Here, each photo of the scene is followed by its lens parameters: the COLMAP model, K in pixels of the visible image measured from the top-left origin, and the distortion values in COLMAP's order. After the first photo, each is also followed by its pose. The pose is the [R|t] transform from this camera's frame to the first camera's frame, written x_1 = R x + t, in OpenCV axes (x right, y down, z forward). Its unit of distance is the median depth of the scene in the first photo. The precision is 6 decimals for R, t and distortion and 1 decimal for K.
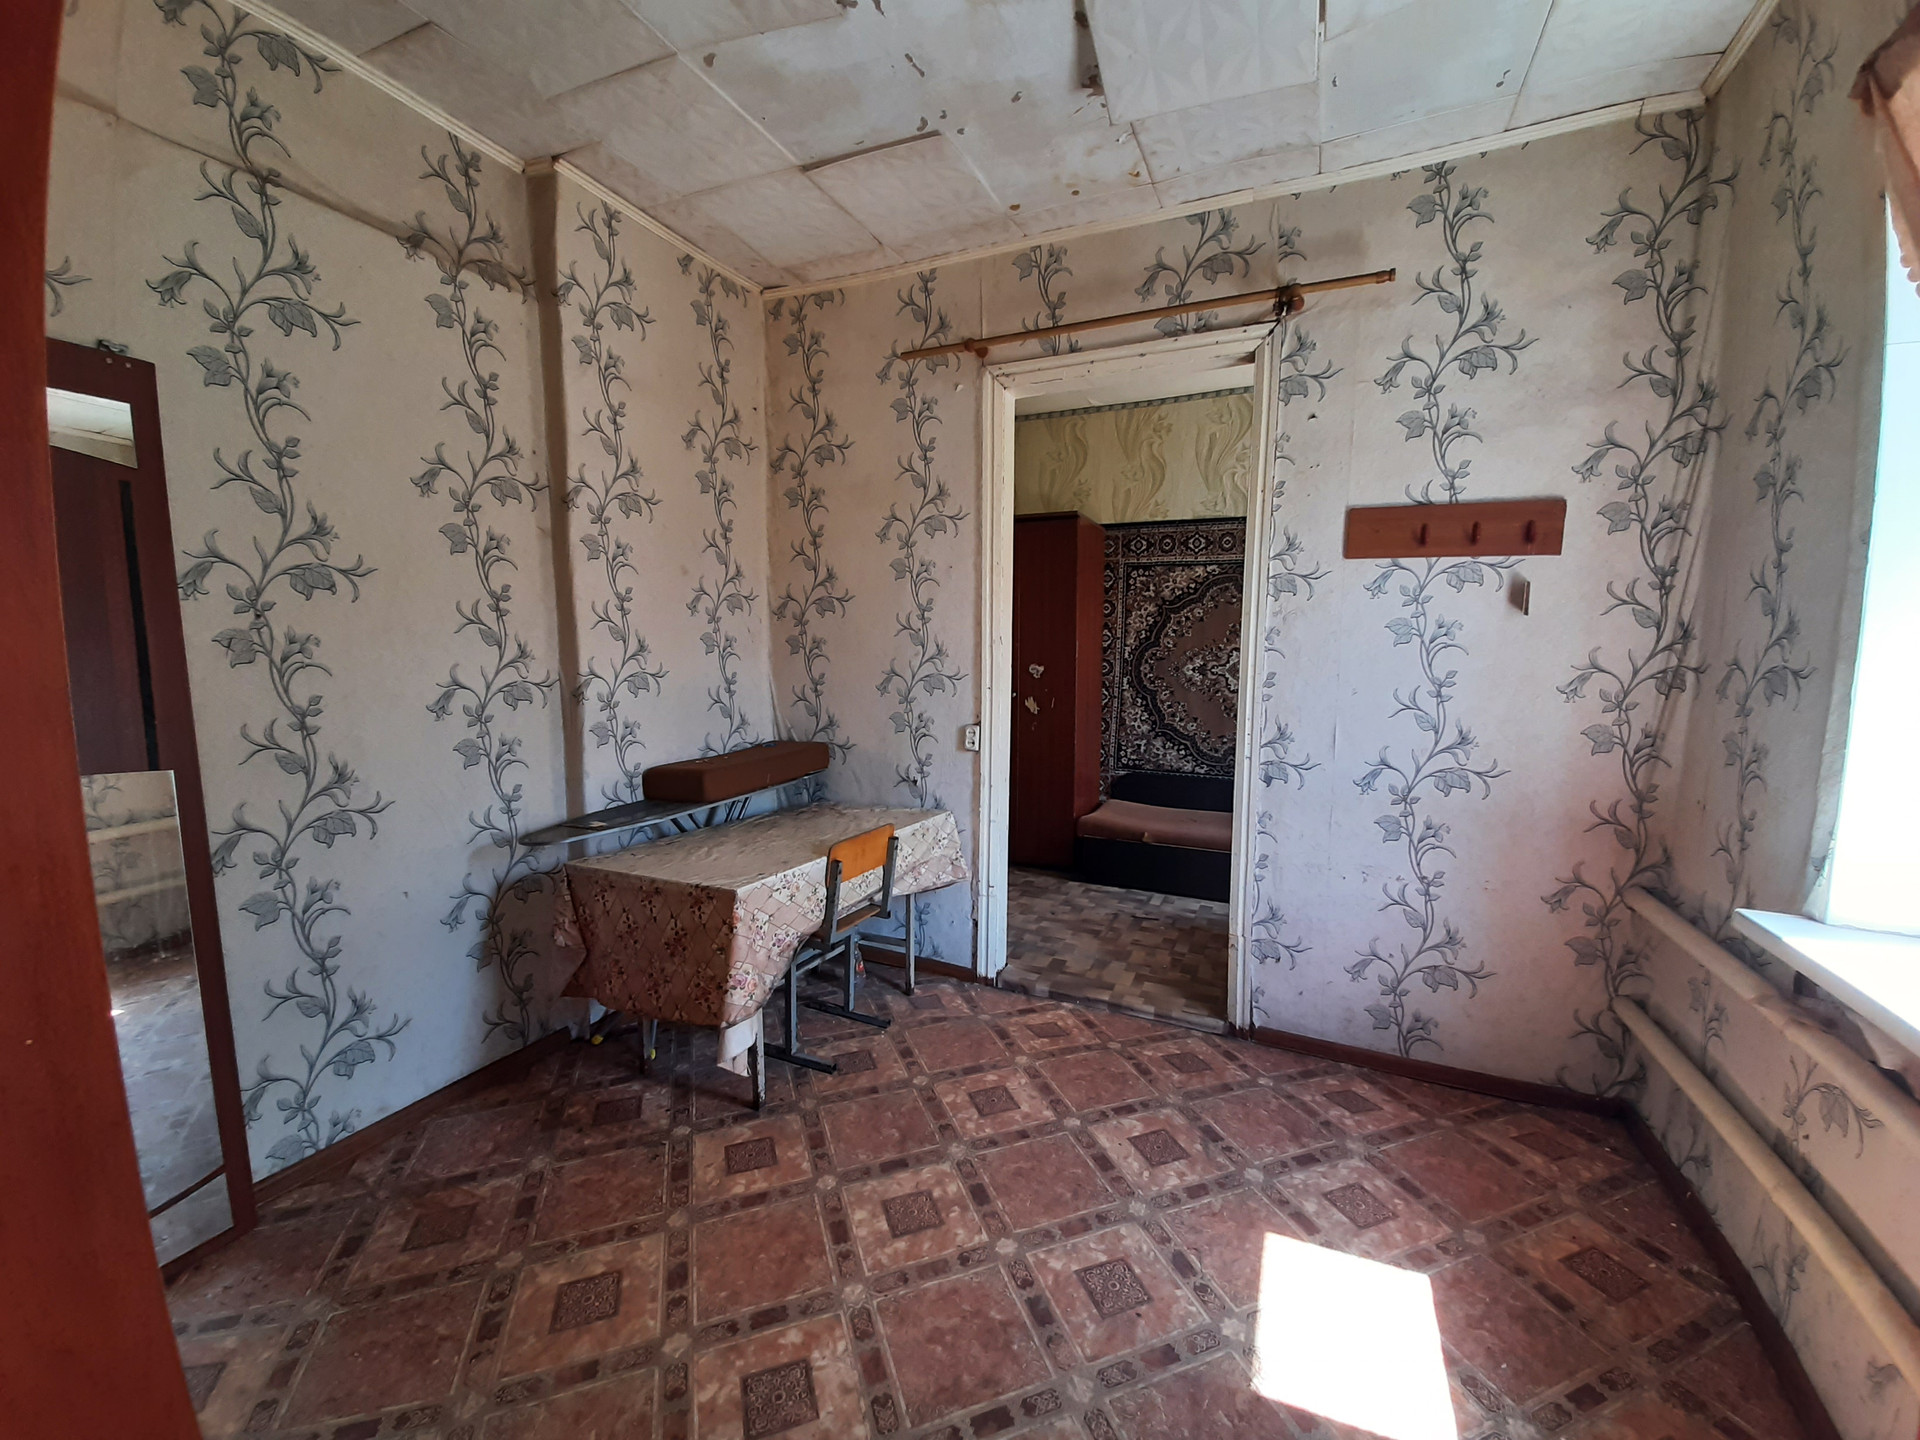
lens RADIAL K [[750.7, 0, 983.7], [0, 750.7, 725.5], [0, 0, 1]] dist [0.013766, -0.013294]
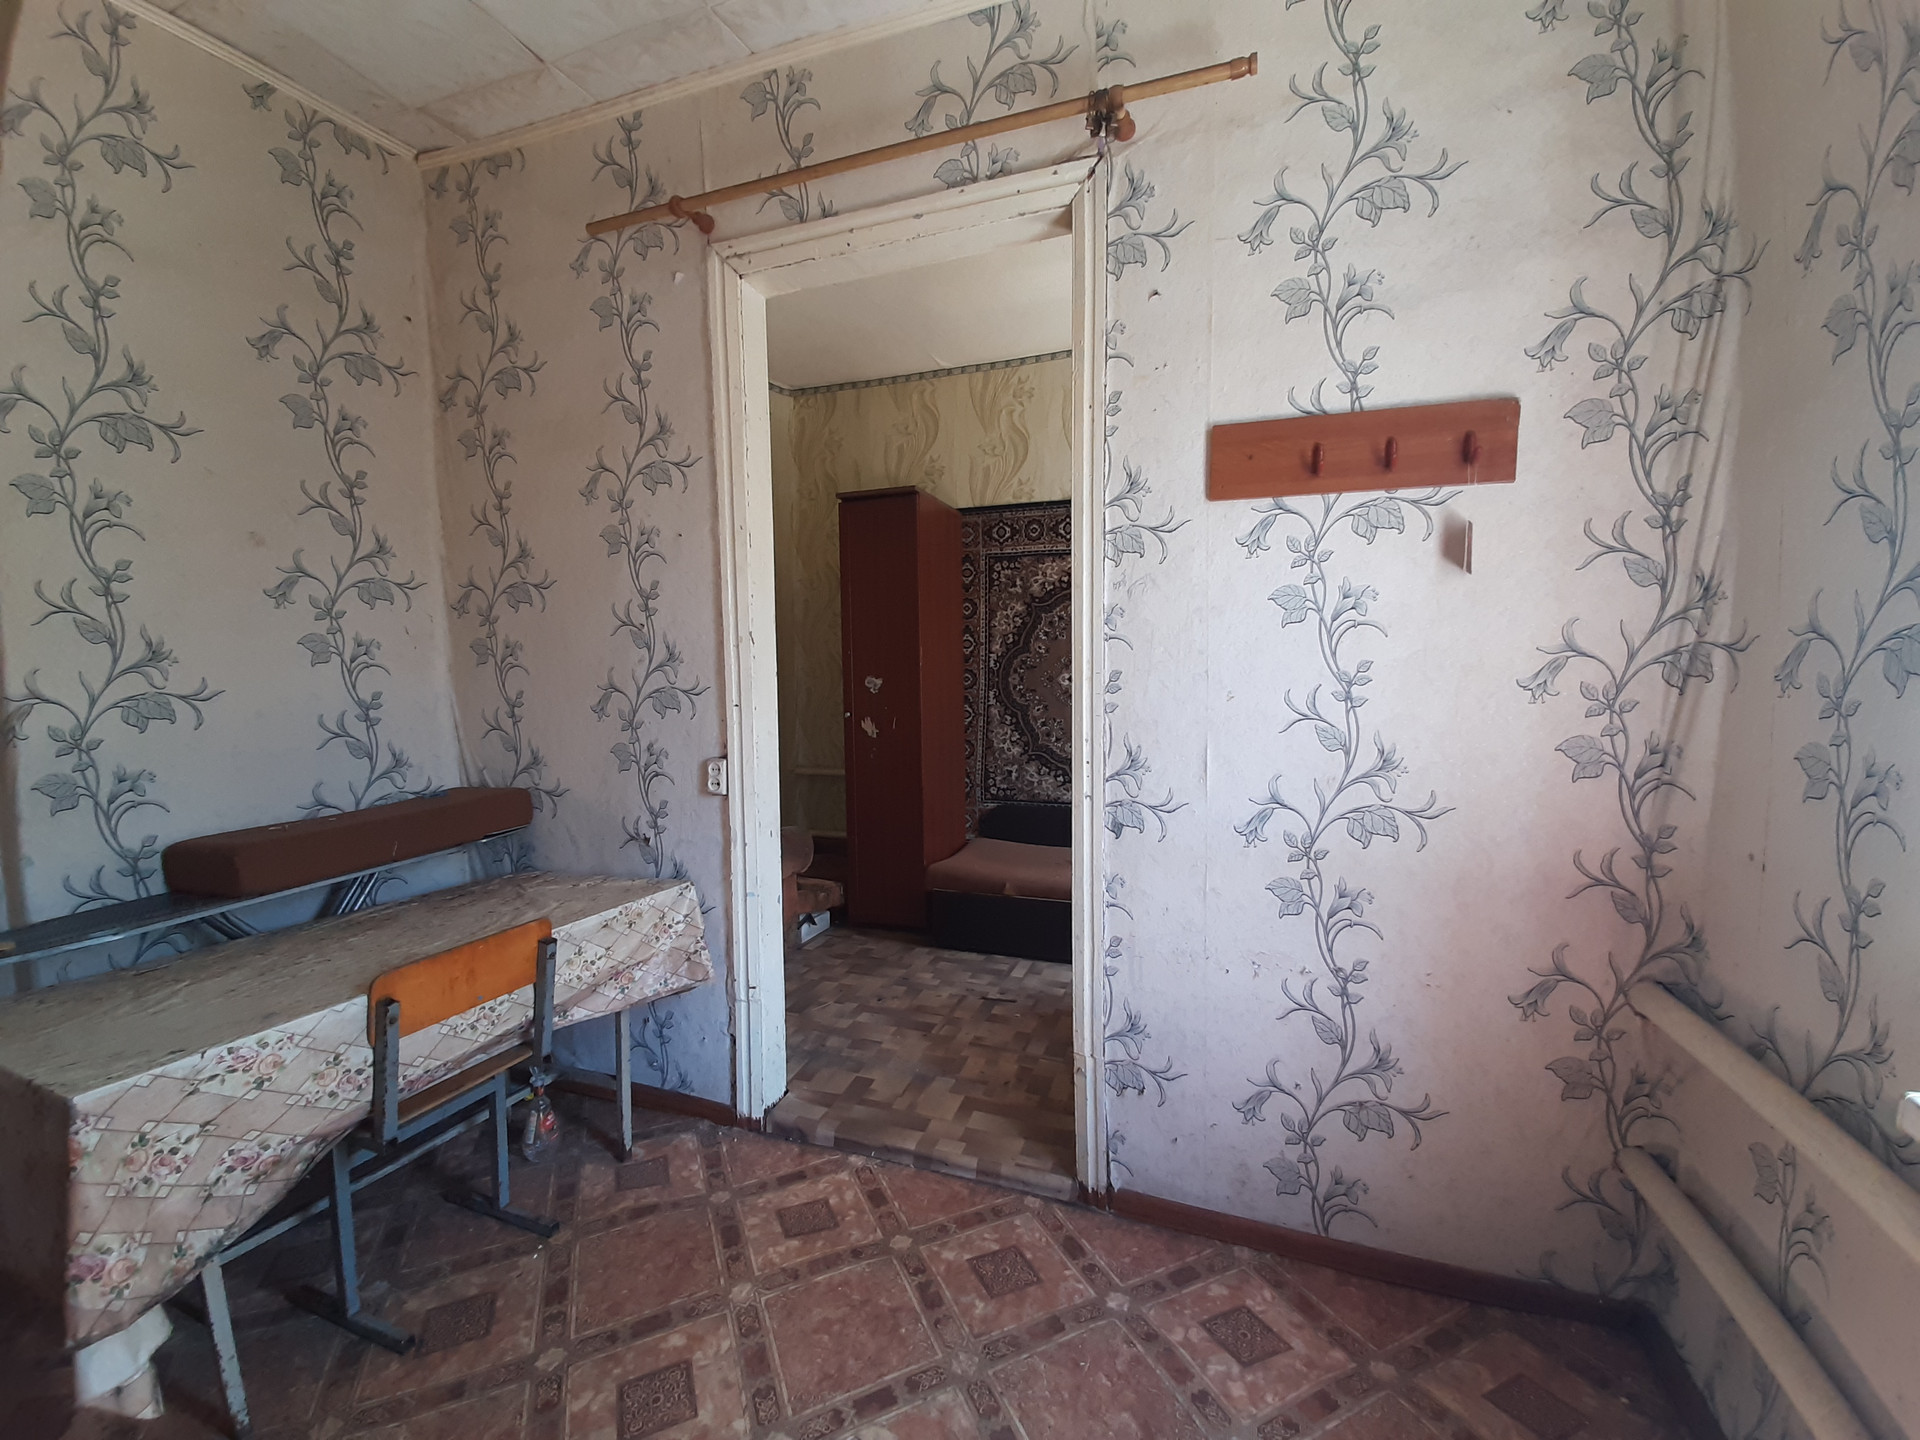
lens RADIAL K [[750.7, 0, 983.0], [0, 750.7, 725.0], [0, 0, 1]] dist [0.013766, -0.013294]
pose [[0.996018, -0.026583, 0.085092, 0.174607], [0.029019, 0.999200, -0.027518, -0.005552], [-0.084293, 0.029878, 0.995993, 0.282706]]
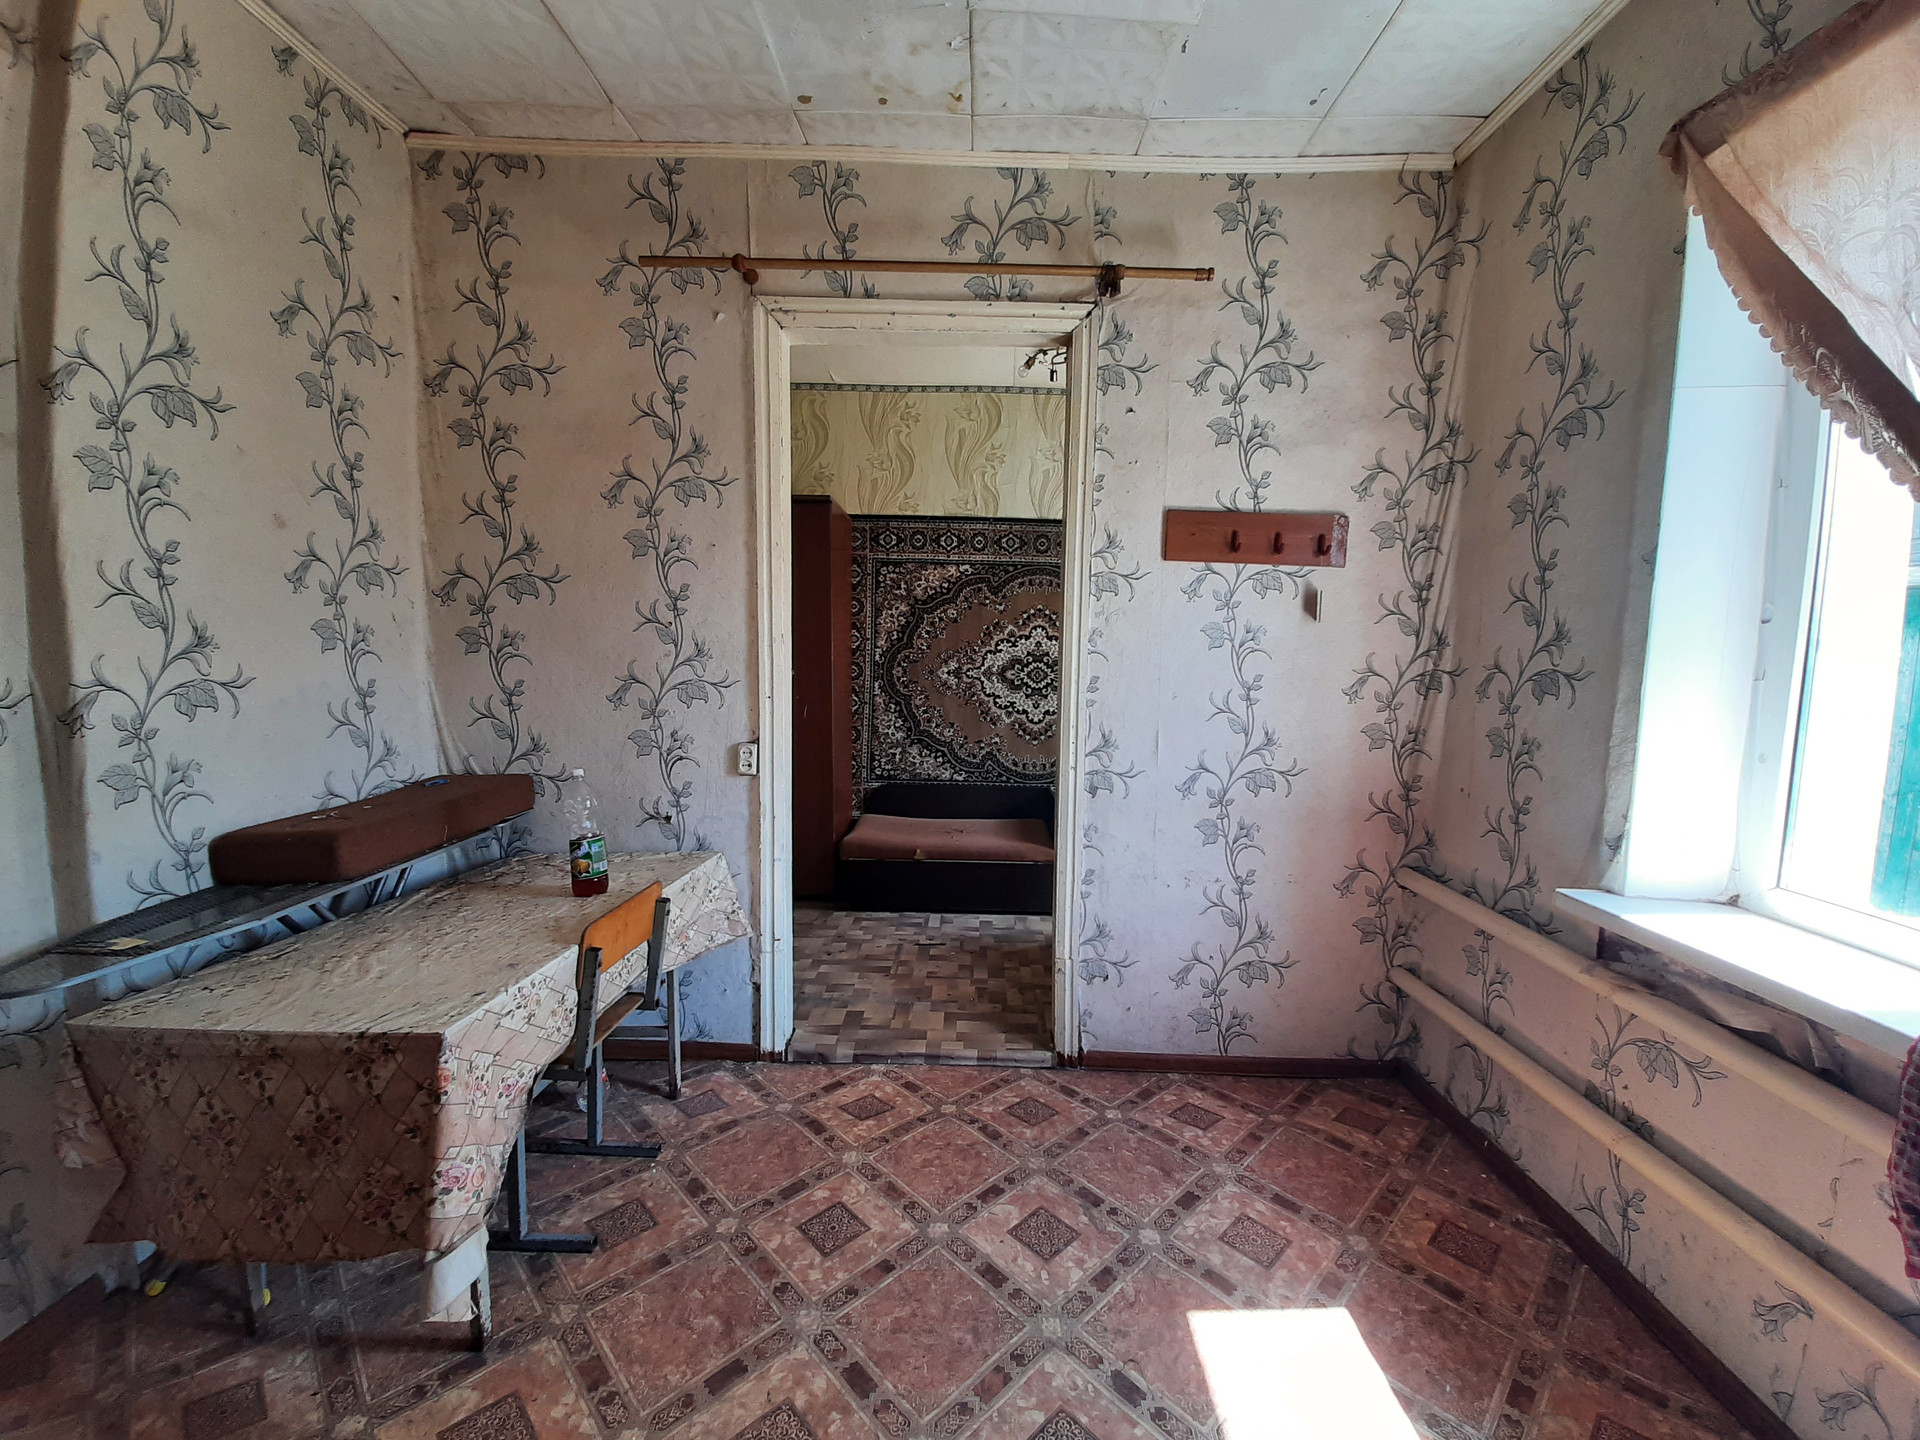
lens RADIAL K [[750.7, 0, 984.8], [0, 750.7, 725.5], [0, 0, 1]] dist [0.013766, -0.013294]
pose [[0.914172, -0.030325, 0.404190, -0.108190], [0.031770, 0.999490, 0.003132, -0.014038], [-0.404079, 0.009978, 0.914670, 0.164622]]
